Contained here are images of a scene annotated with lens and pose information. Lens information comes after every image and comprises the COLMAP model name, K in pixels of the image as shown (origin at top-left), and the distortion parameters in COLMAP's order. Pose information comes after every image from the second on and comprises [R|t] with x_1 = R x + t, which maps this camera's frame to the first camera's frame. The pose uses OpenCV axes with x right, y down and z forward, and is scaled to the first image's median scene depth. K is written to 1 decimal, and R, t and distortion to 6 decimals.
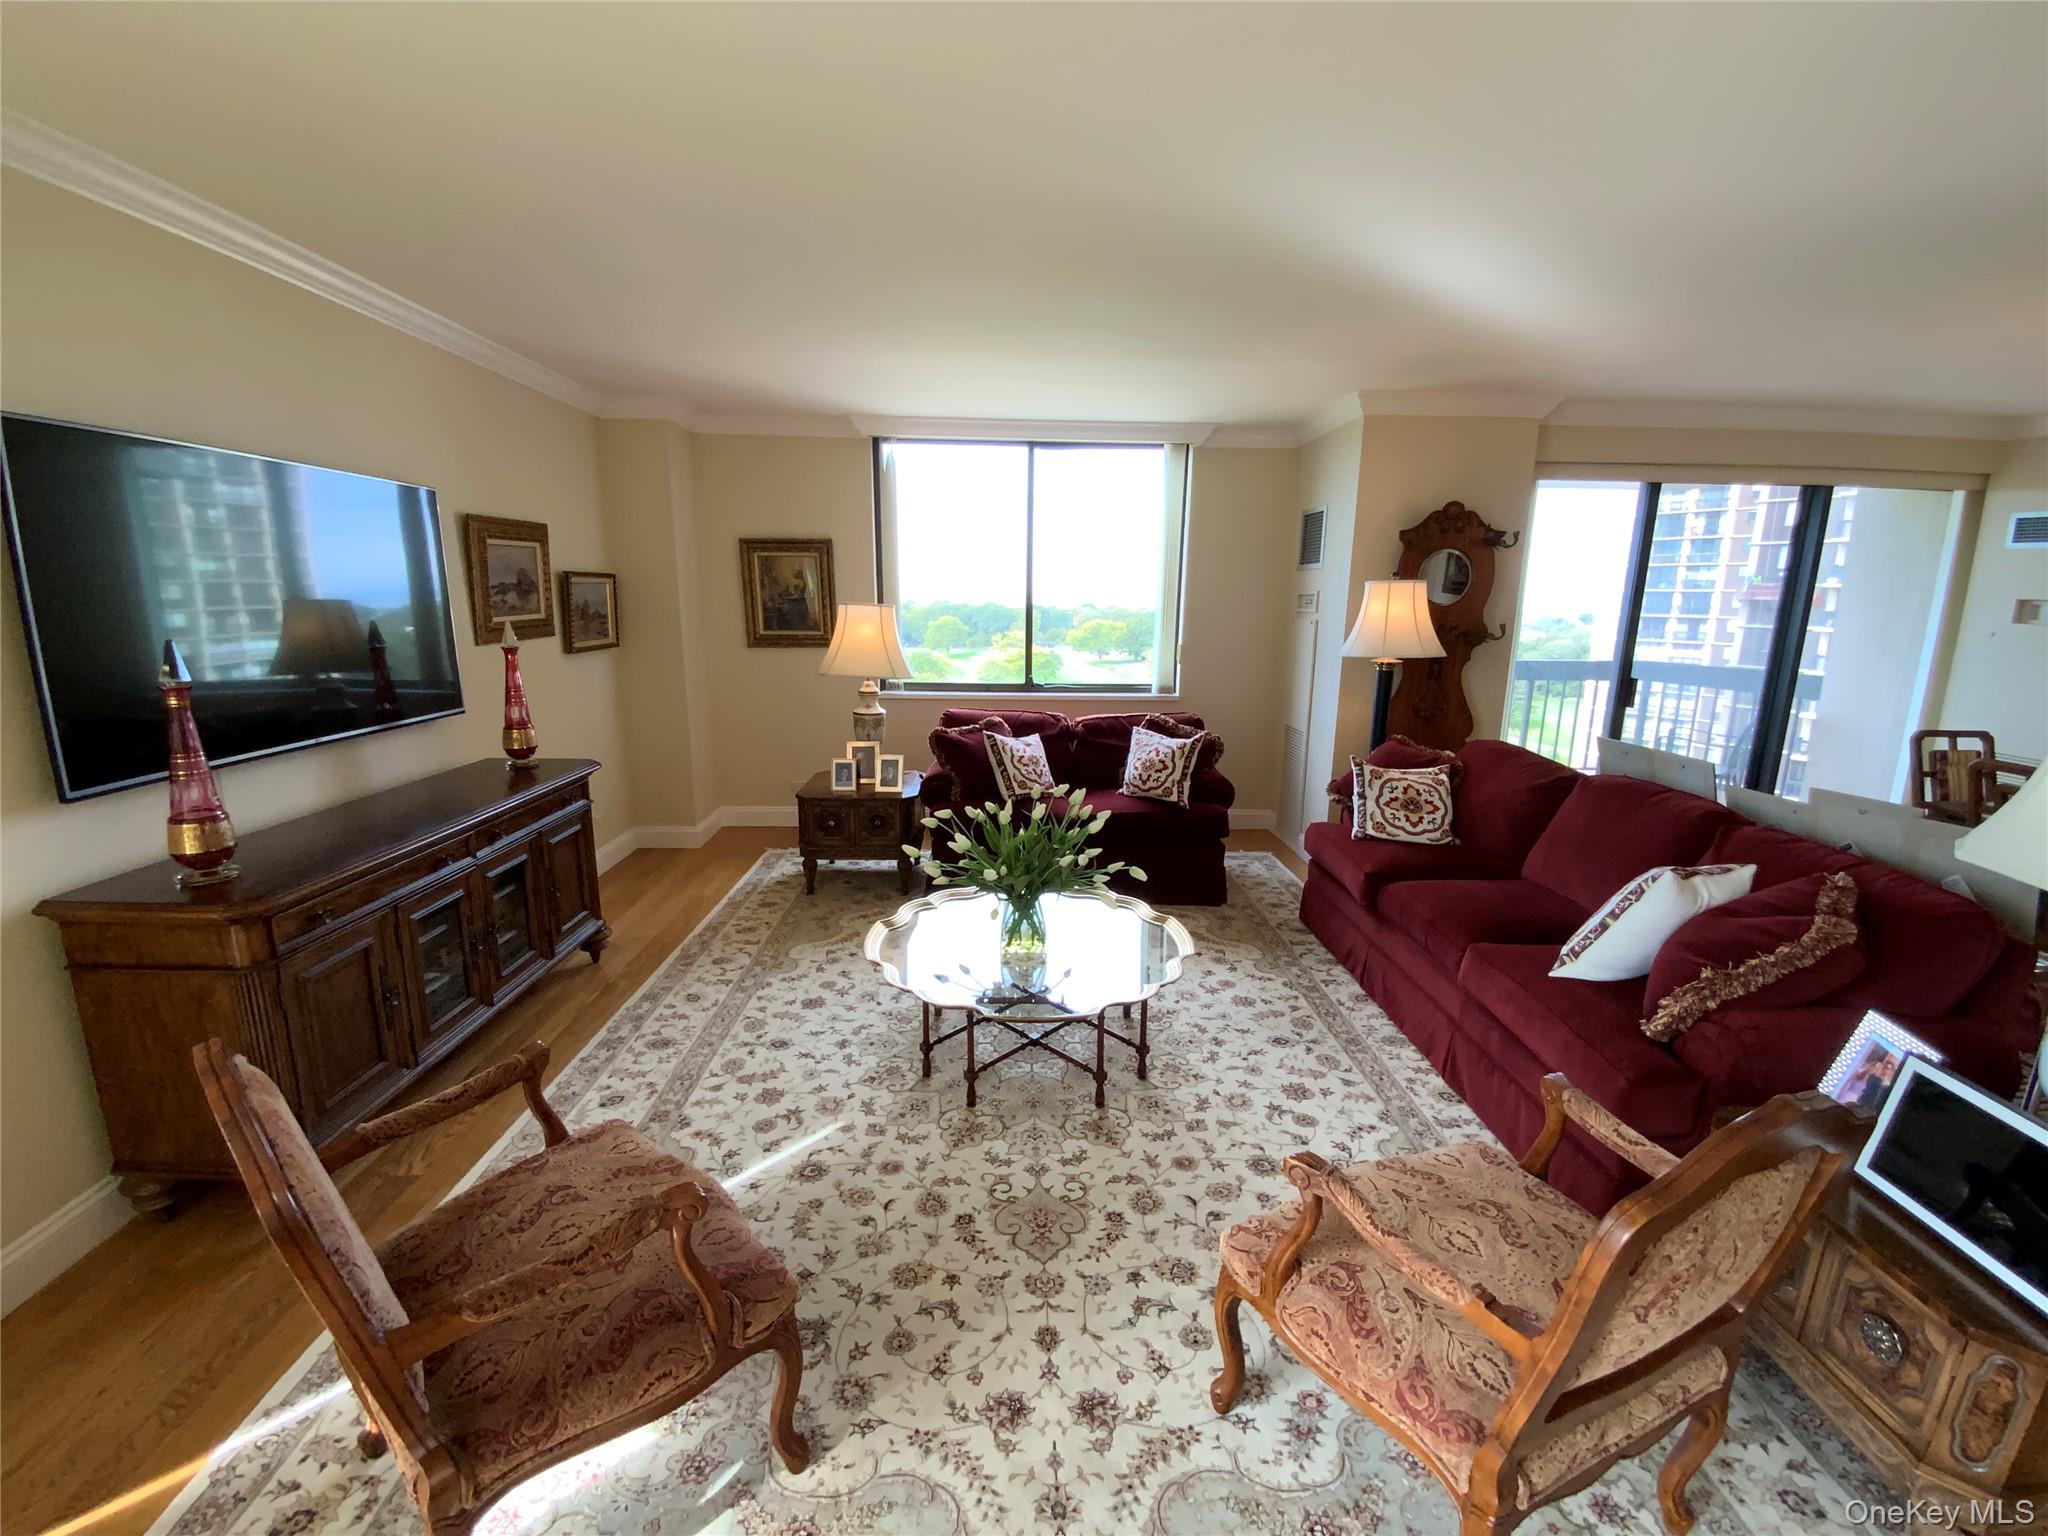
lens RADIAL K [[830.8, 0, 1024.0], [0, 830.8, 768.0], [0, 0, 1]] dist [0.015406, -0.015299]
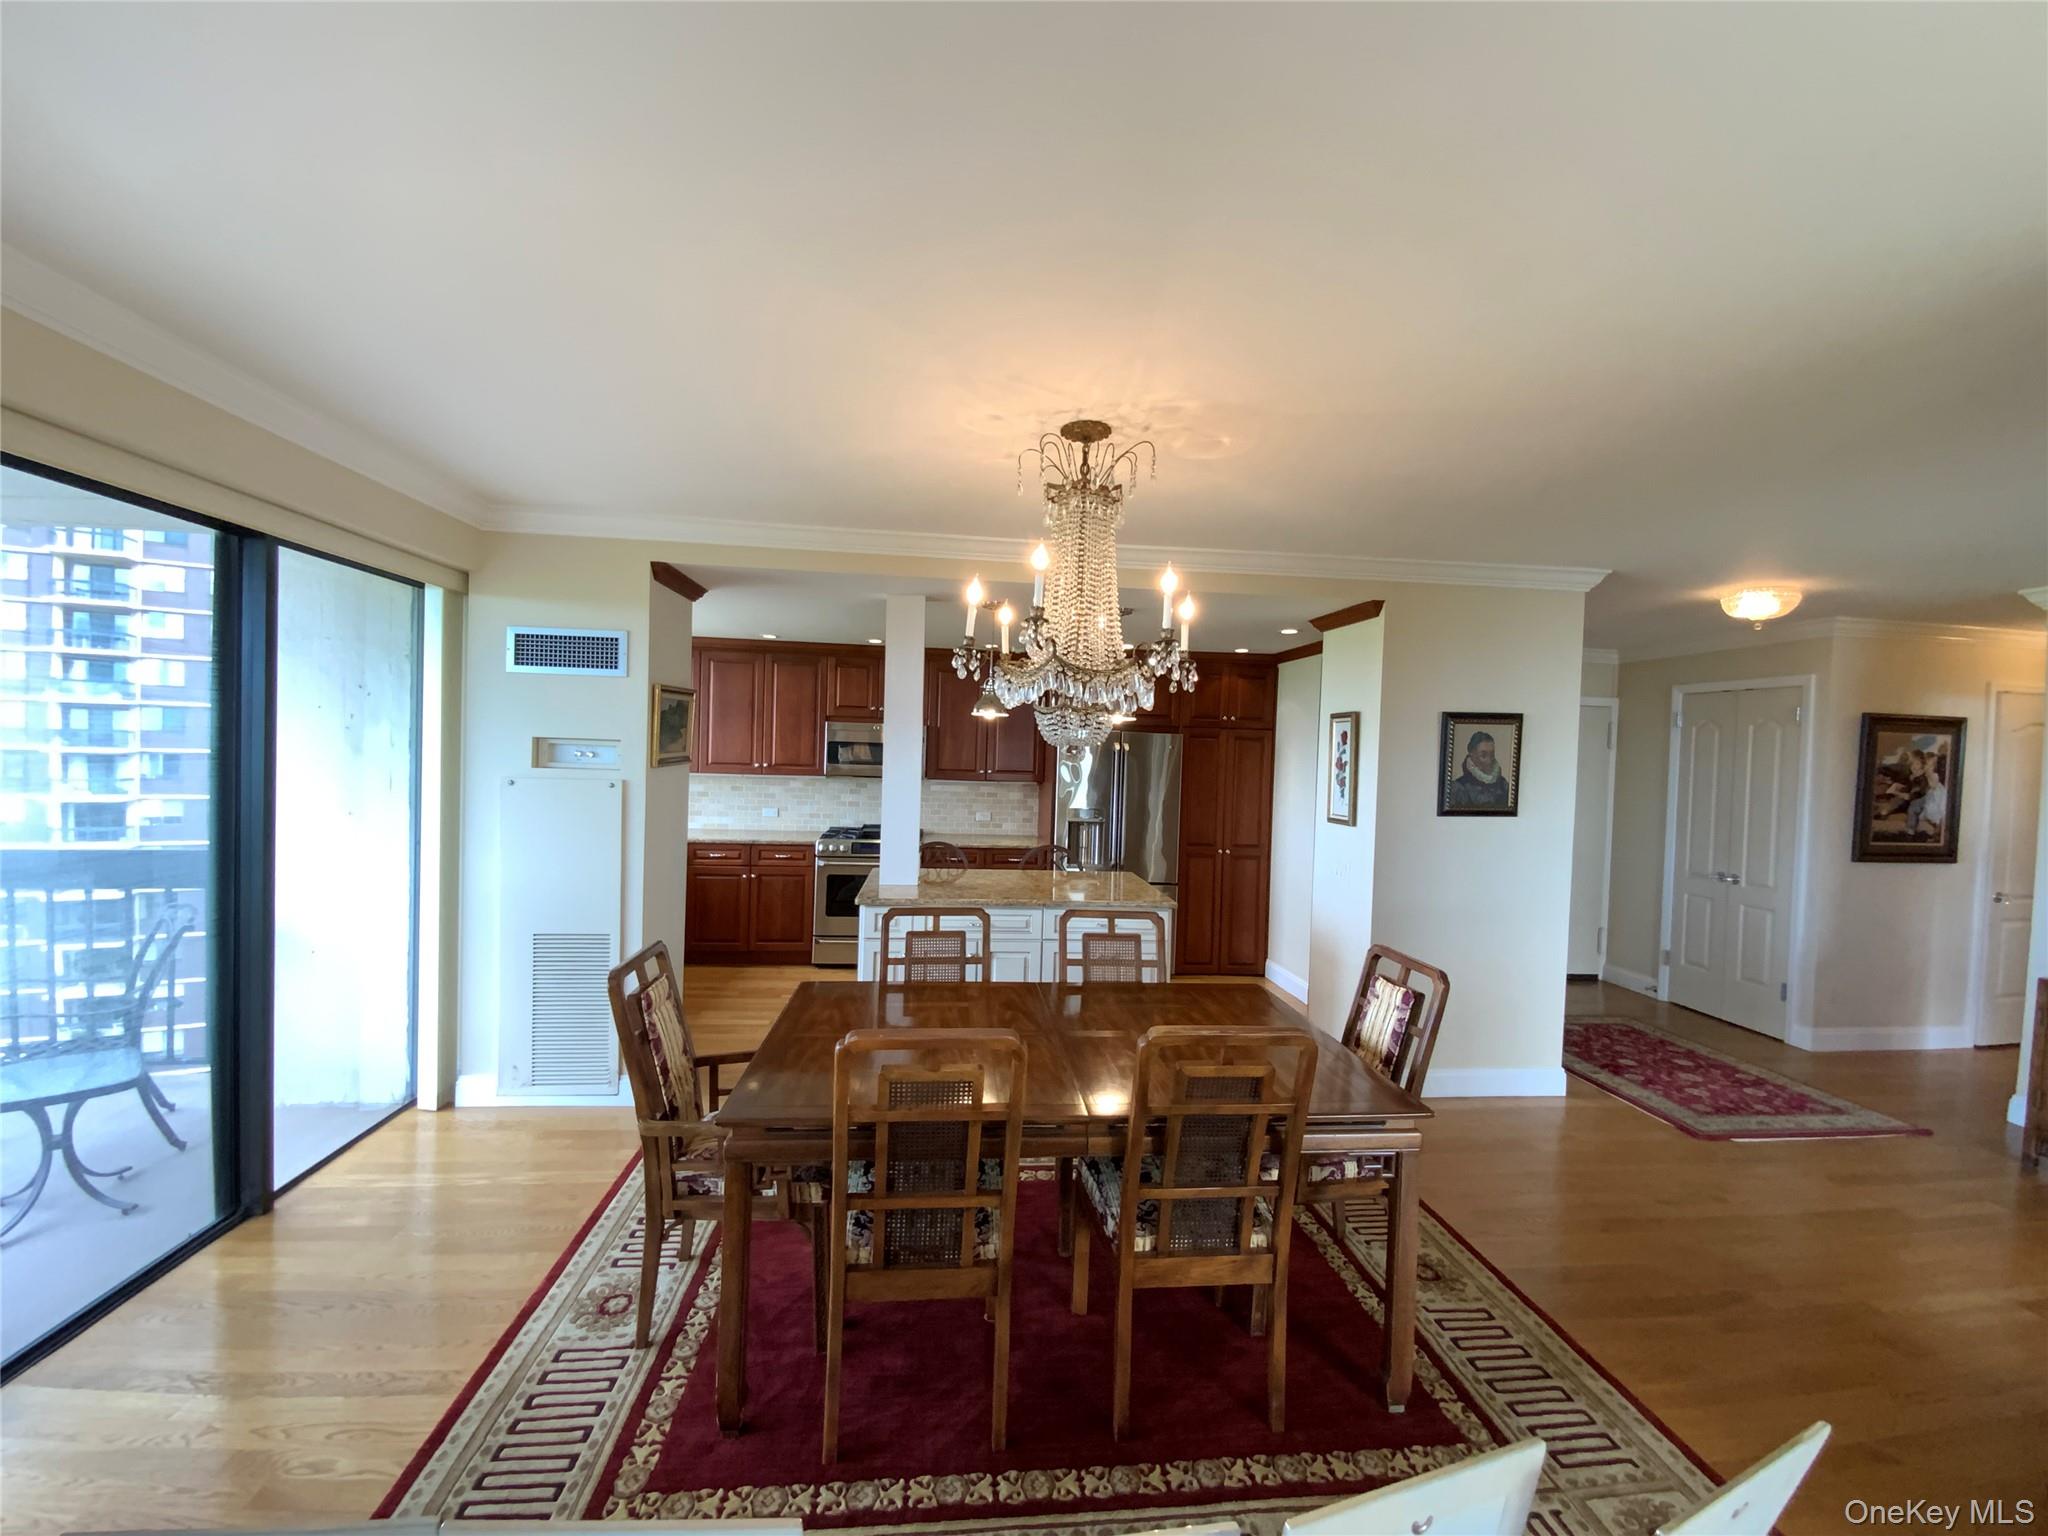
lens RADIAL K [[826.0, 0, 1027.8], [0, 826.0, 768.2], [0, 0, 1]] dist [0.017084, -0.017432]
pose [[-0.066029, -0.038270, 0.997084, 0.435641], [0.171290, 0.983996, 0.049111, -0.150100], [-0.983006, 0.174033, -0.058417, 0.656515]]
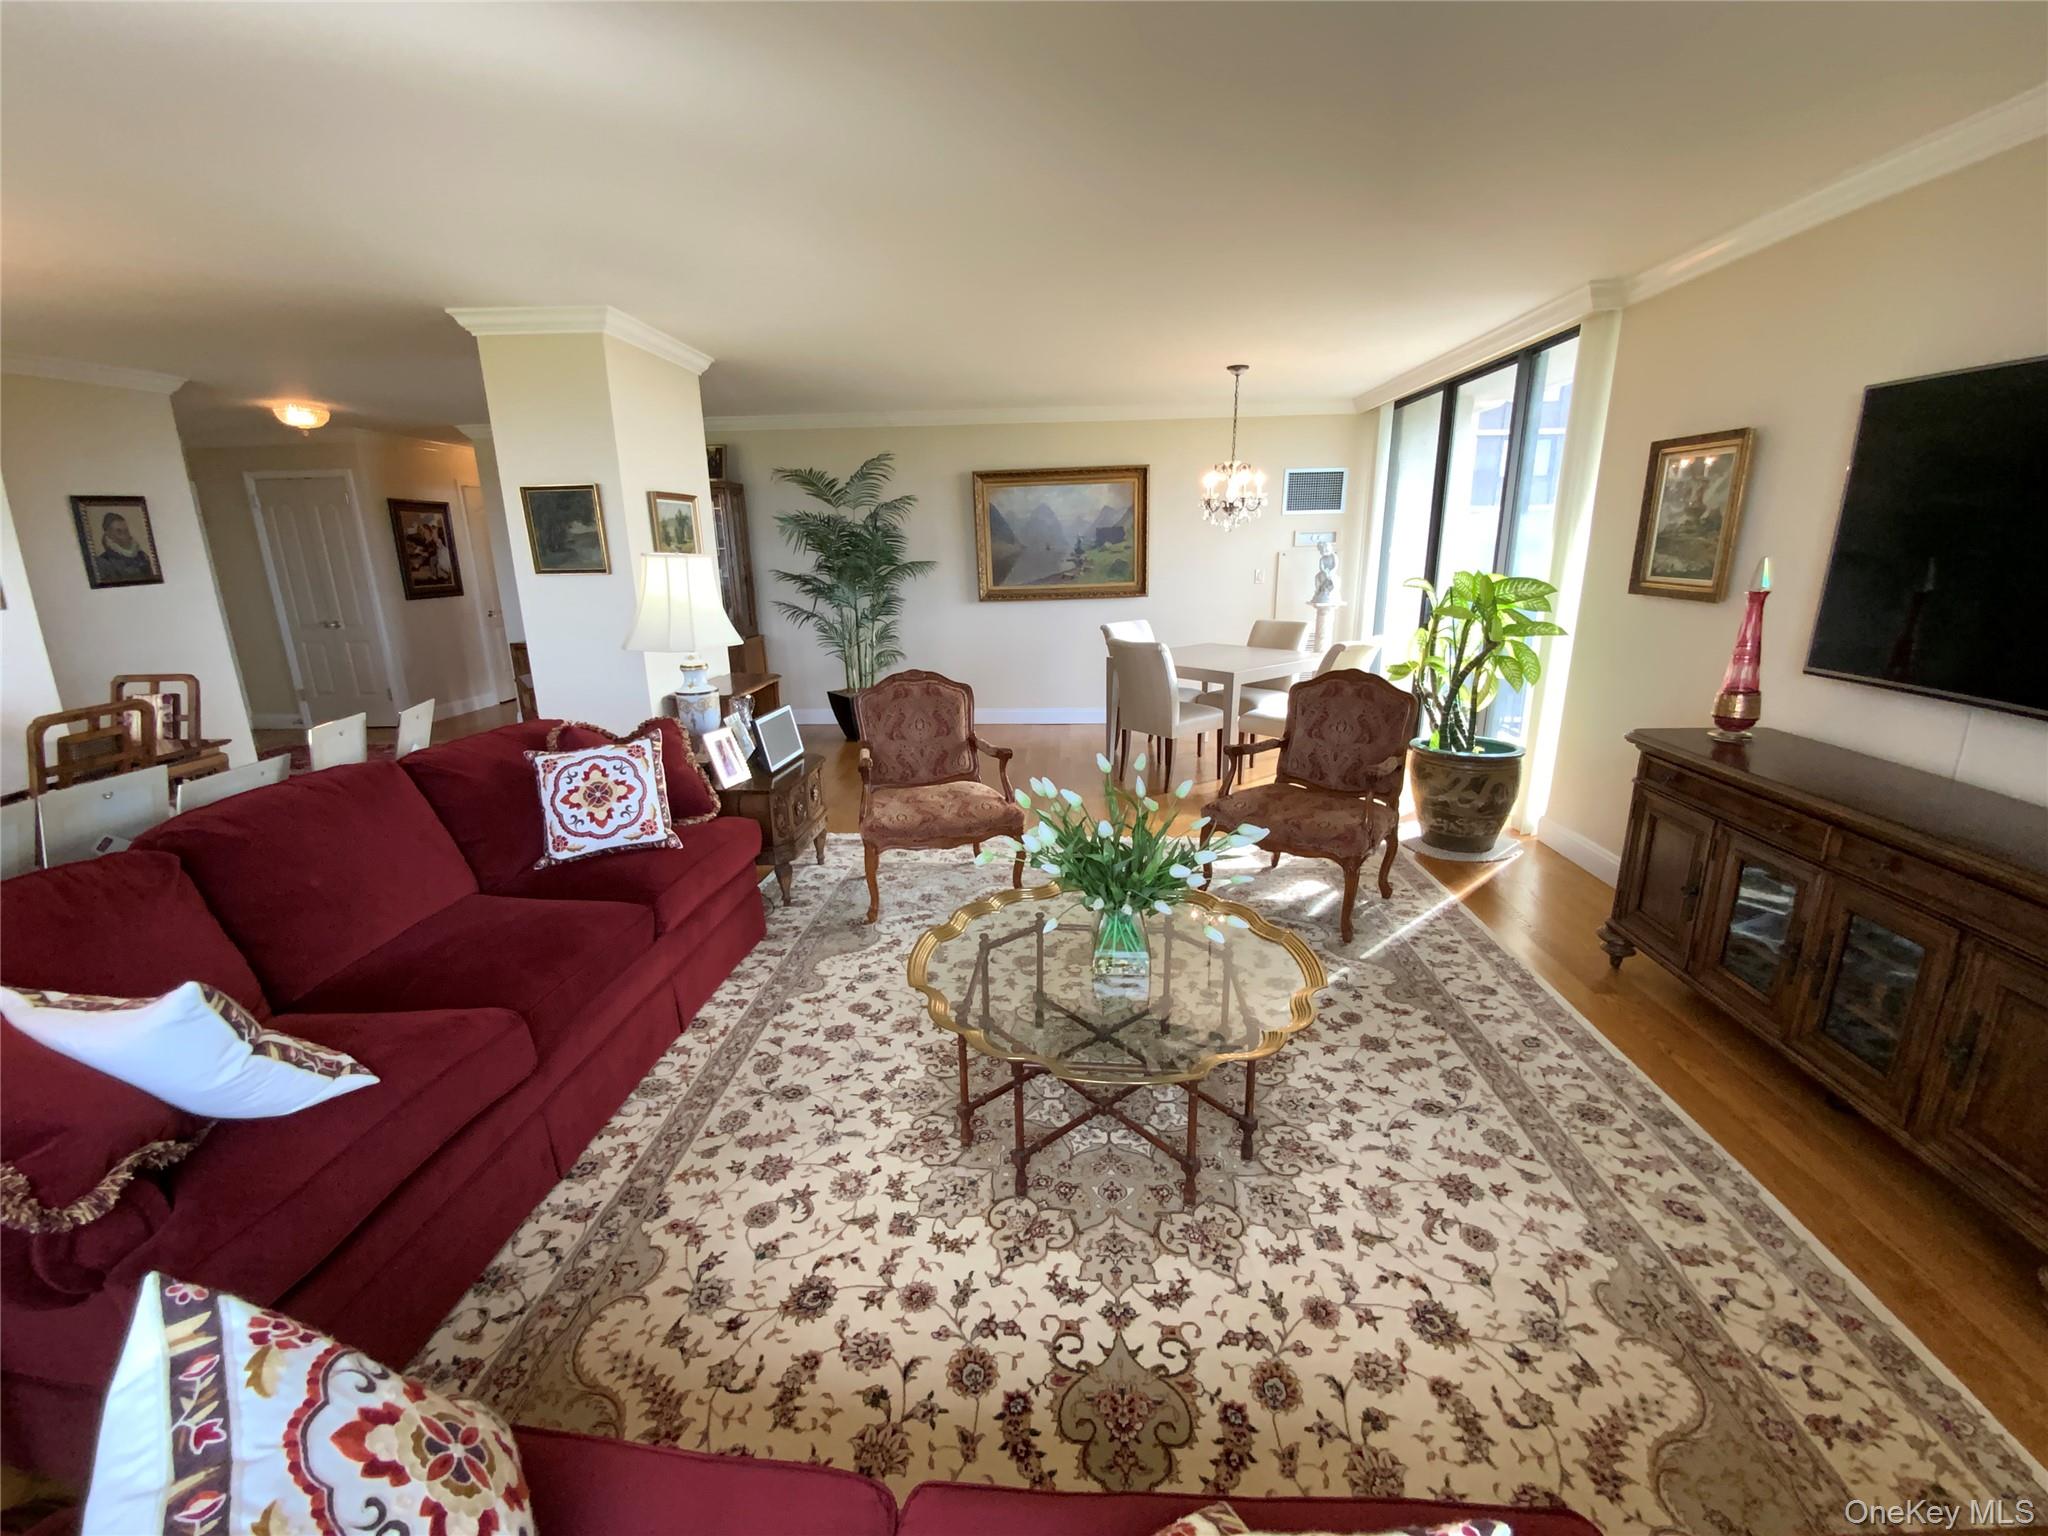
lens RADIAL K [[828.1, 0, 1024.6], [0, 828.1, 769.3], [0, 0, 1]] dist [0.026532, -0.022231]
pose [[-0.996207, -0.019042, 0.084905, 0.018247], [0.021249, 0.892979, 0.449597, -0.221085], [-0.084380, 0.449696, -0.889187, 1.129960]]
